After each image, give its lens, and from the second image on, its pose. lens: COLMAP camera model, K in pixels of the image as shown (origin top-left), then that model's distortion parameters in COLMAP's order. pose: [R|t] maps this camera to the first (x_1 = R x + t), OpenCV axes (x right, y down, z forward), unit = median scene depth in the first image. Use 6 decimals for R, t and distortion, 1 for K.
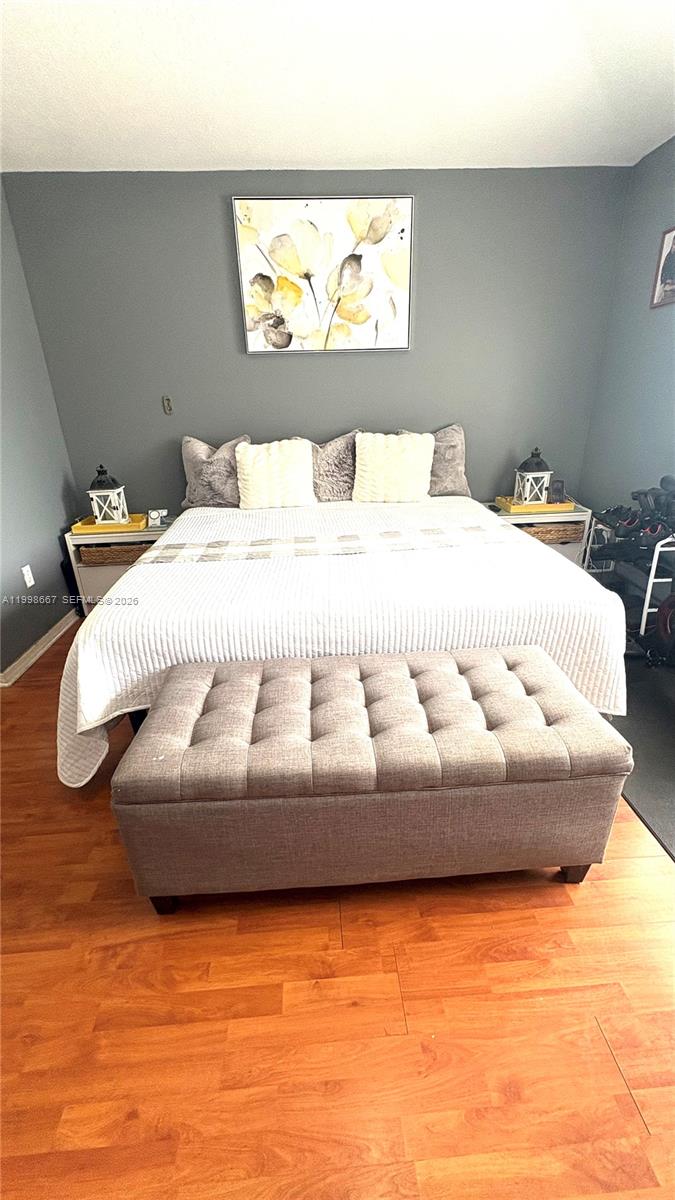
lens RADIAL K [[477.9, 0, 339.5], [0, 477.9, 600.4], [0, 0, 1]] dist [0.000673, -0.000014]
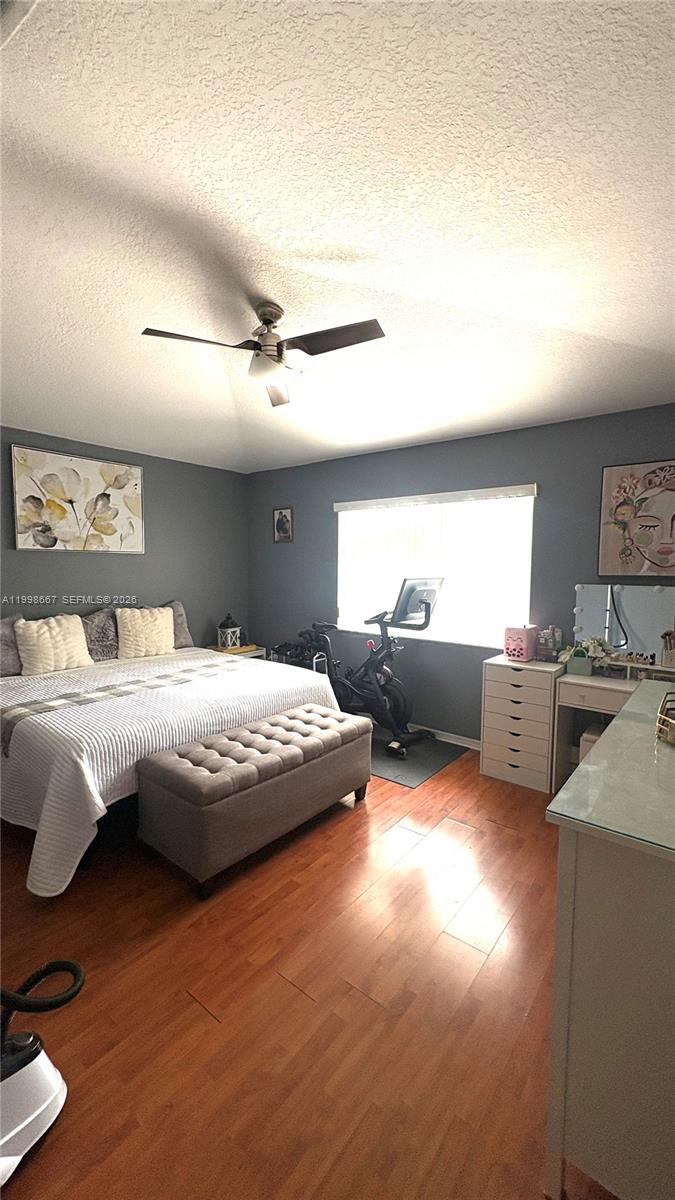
lens RADIAL K [[477.9, 0, 337.2], [0, 477.9, 602.2], [0, 0, 1]] dist [0.000673, -0.000014]
pose [[0.671763, -0.023793, 0.740384, -0.559522], [0.268742, 0.939218, -0.213651, 0.086735], [-0.690299, 0.342495, 0.637326, -0.292816]]
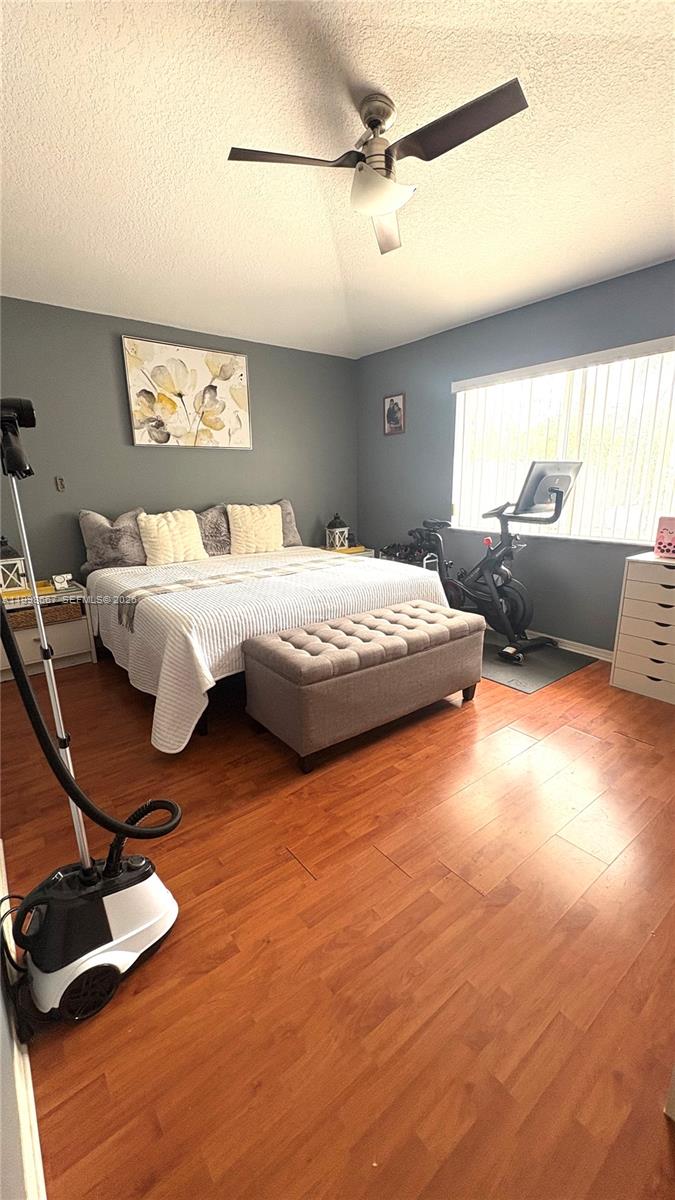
lens RADIAL K [[477.9, 0, 337.0], [0, 477.9, 601.5], [0, 0, 1]] dist [0.000673, -0.000014]
pose [[0.825955, -0.122625, 0.550238, -0.505749], [0.215889, 0.970450, -0.107794, 0.132643], [-0.520760, 0.207824, 0.828021, -0.233432]]
